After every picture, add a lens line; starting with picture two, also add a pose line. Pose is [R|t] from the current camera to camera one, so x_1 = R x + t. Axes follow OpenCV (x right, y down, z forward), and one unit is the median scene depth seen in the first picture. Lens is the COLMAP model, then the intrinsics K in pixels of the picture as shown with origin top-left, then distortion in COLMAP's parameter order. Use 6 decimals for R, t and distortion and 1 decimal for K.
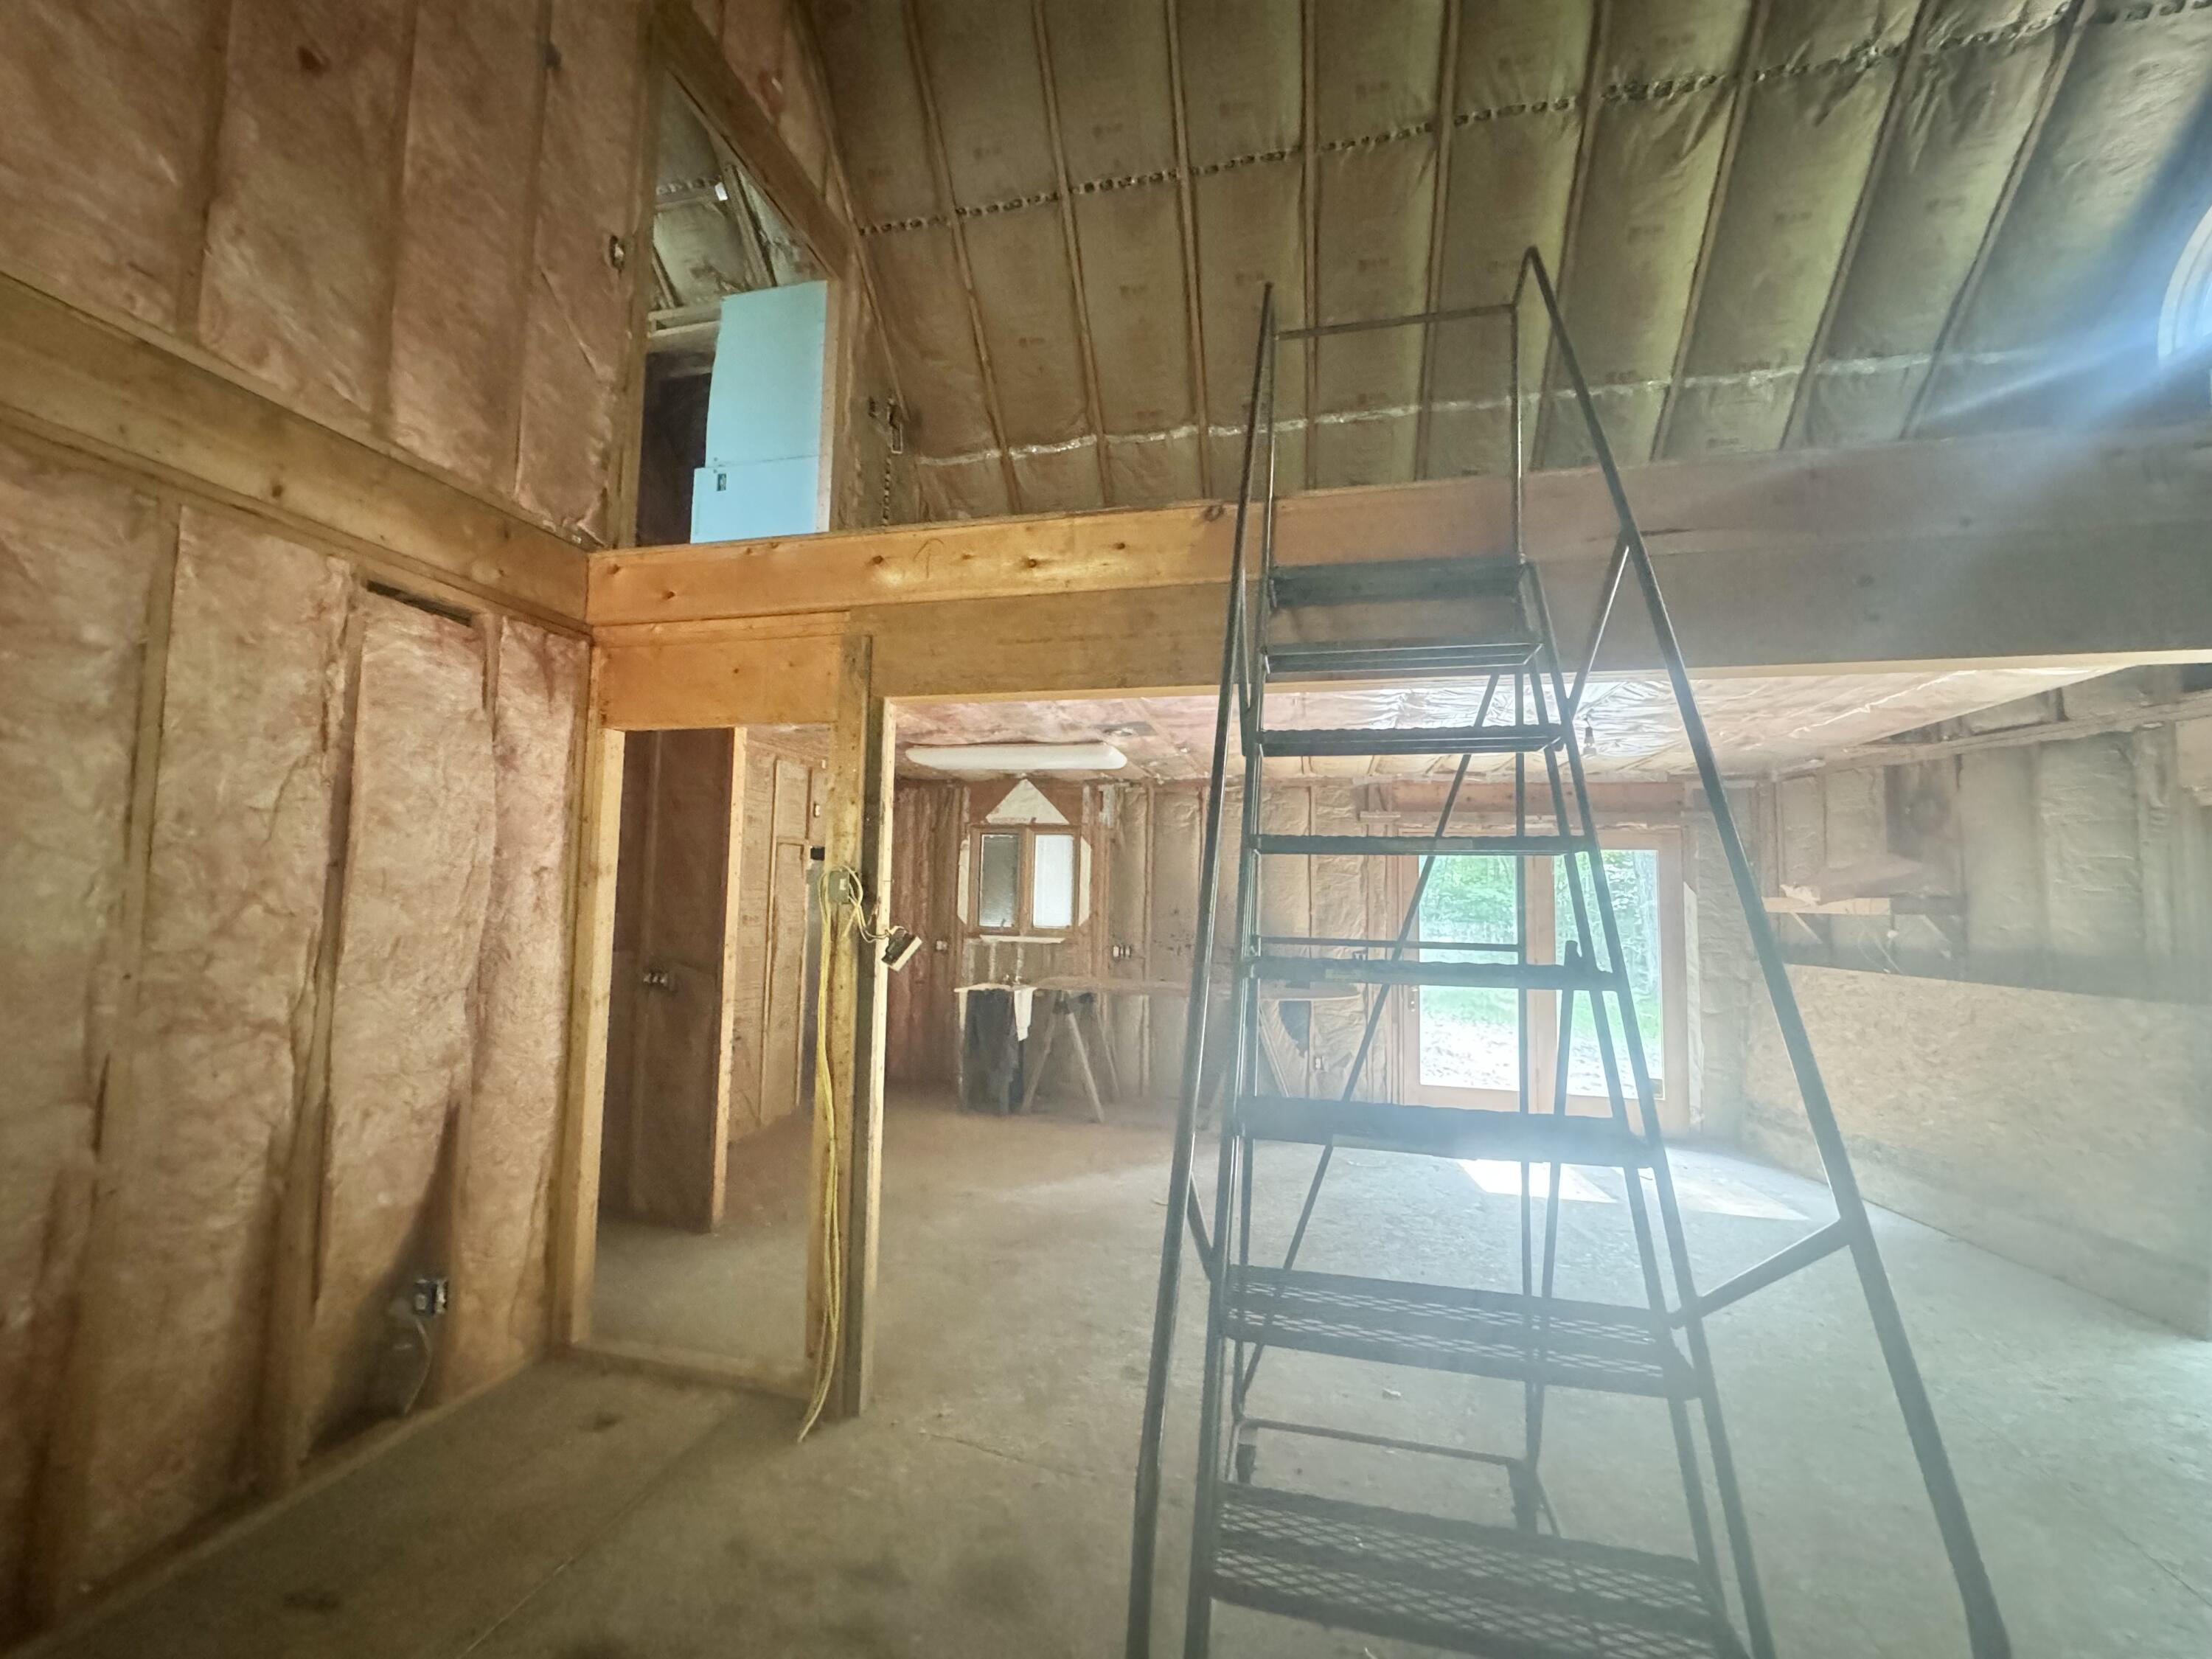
lens RADIAL K [[880.8, 0, 1109.0], [0, 880.8, 833.7], [0, 0, 1]] dist [-0.002910, -0.000373]
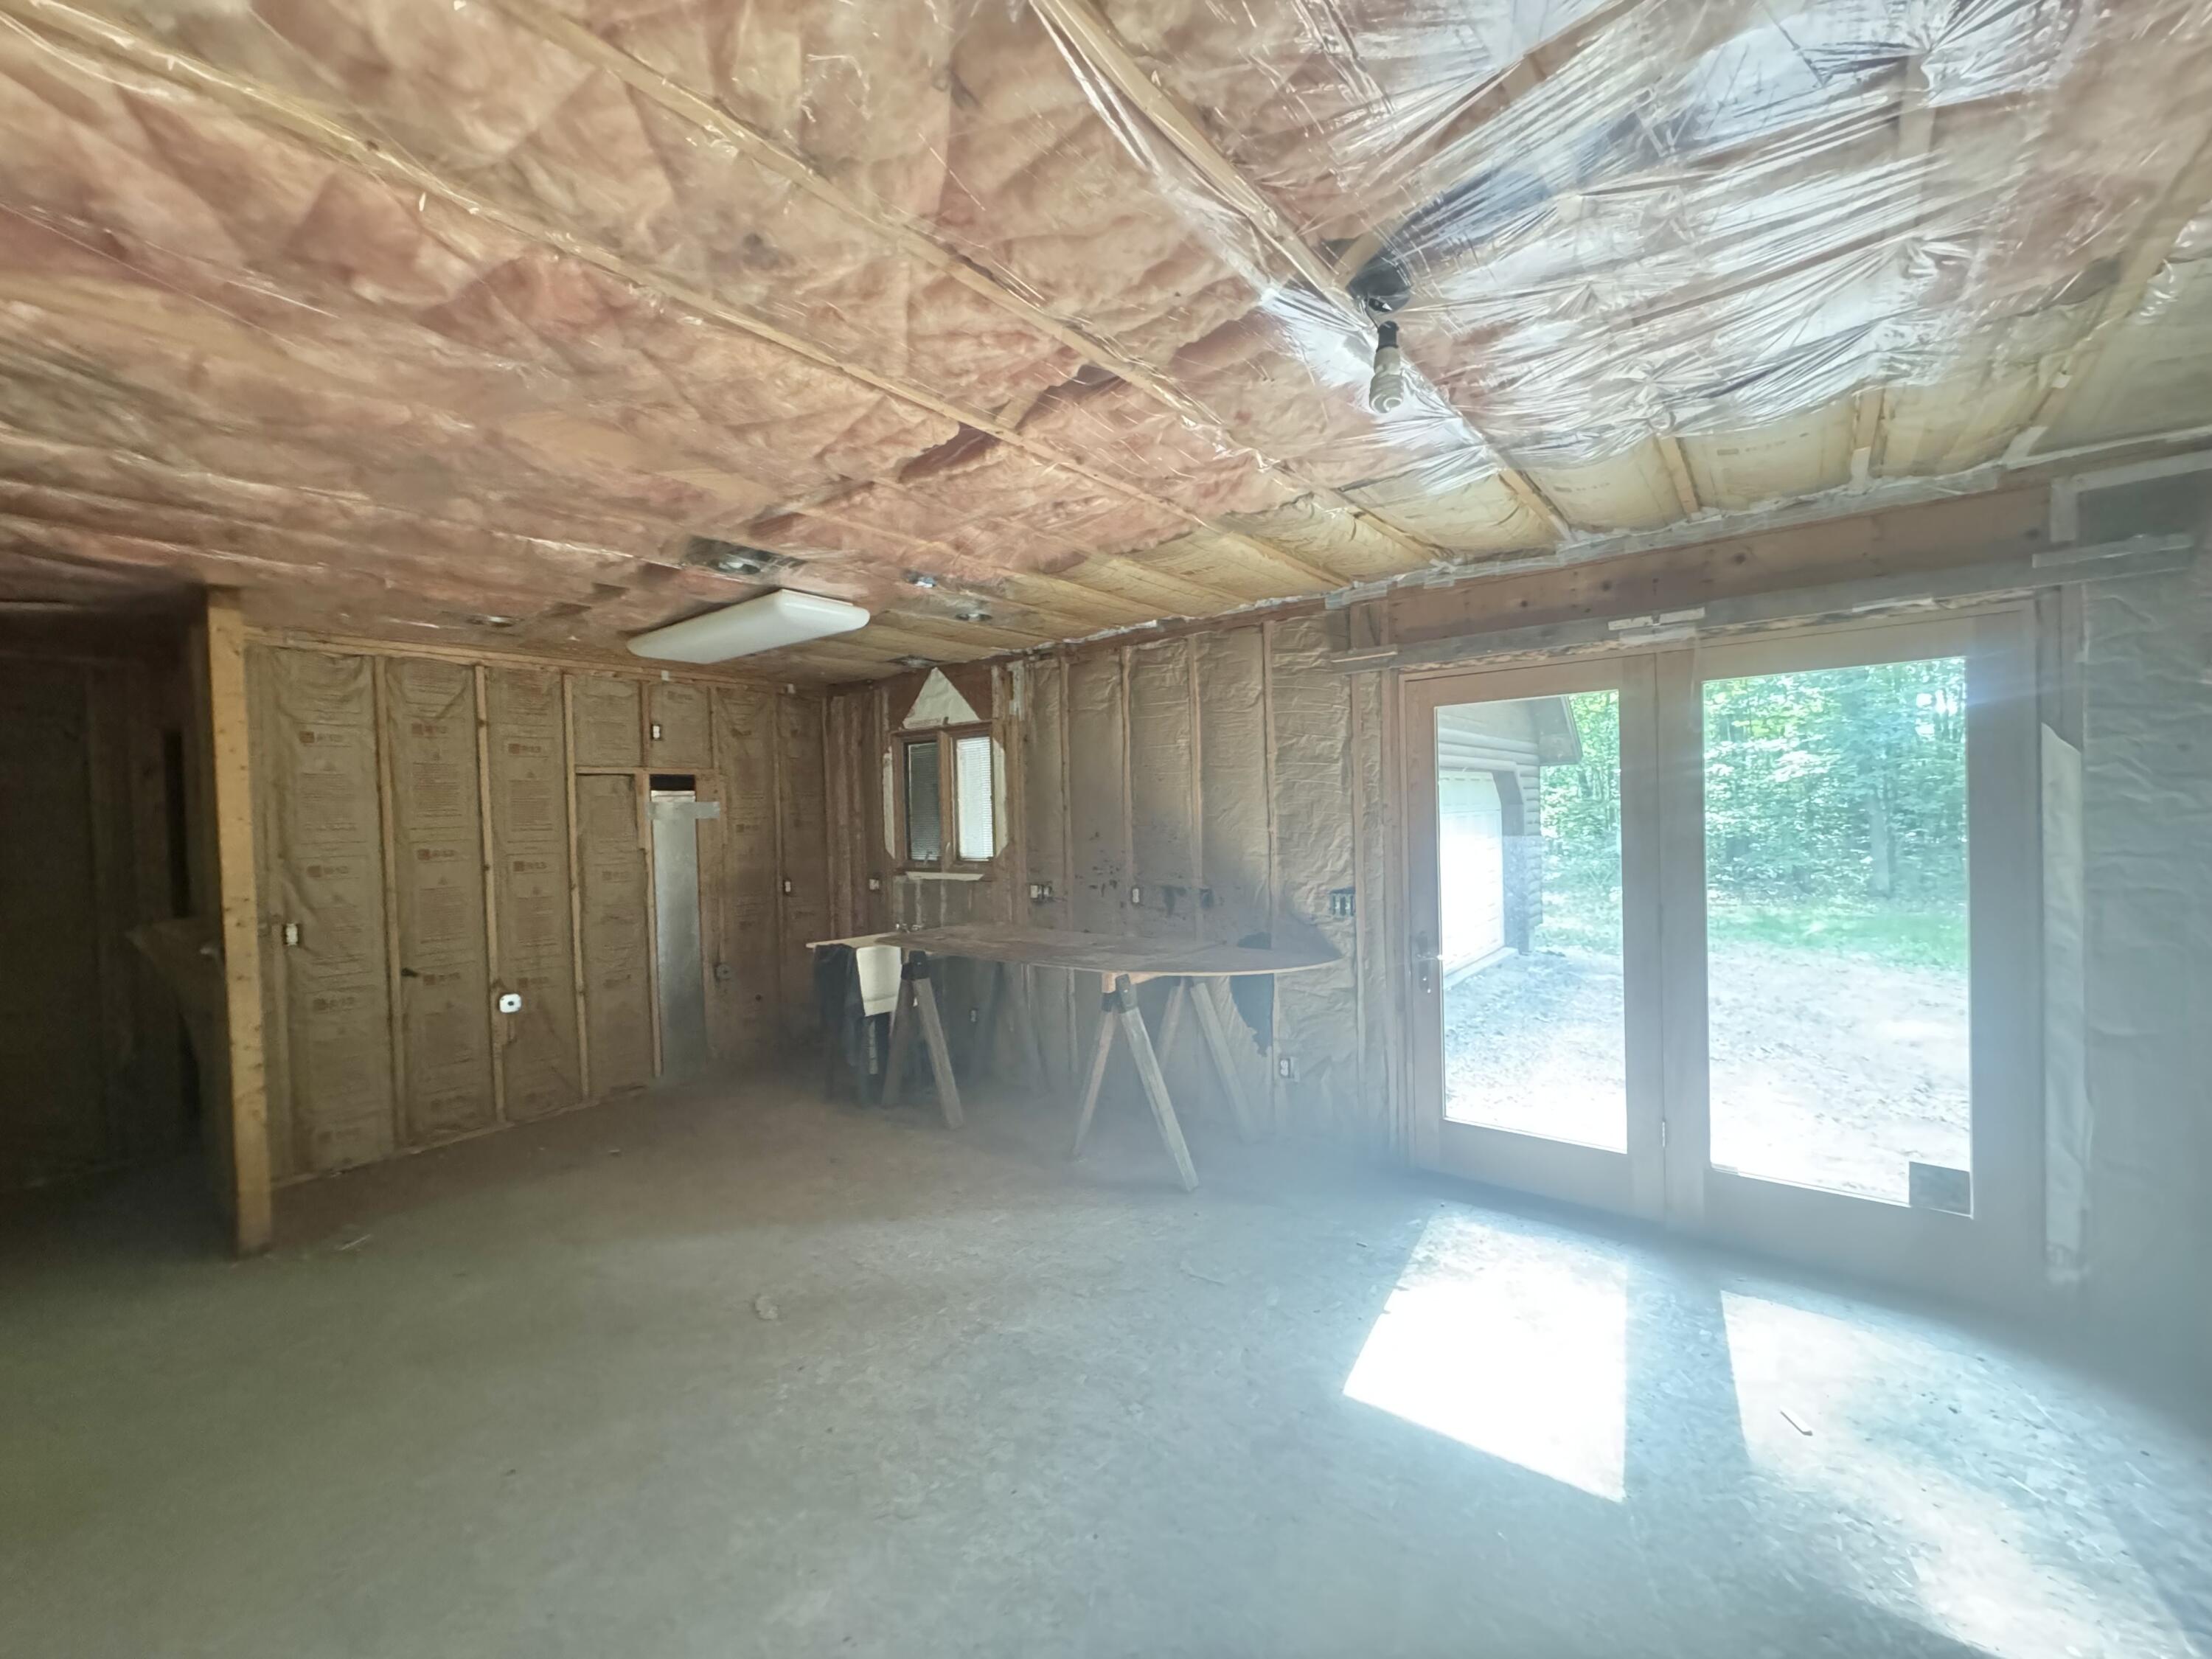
lens RADIAL K [[880.8, 0, 1104.3], [0, 880.8, 831.2], [0, 0, 1]] dist [-0.002910, -0.000373]
pose [[0.905621, -0.039588, -0.422235, 0.361391], [0.078934, 0.993970, 0.076107, 0.033187], [0.416677, -0.102253, 0.903286, 0.367398]]
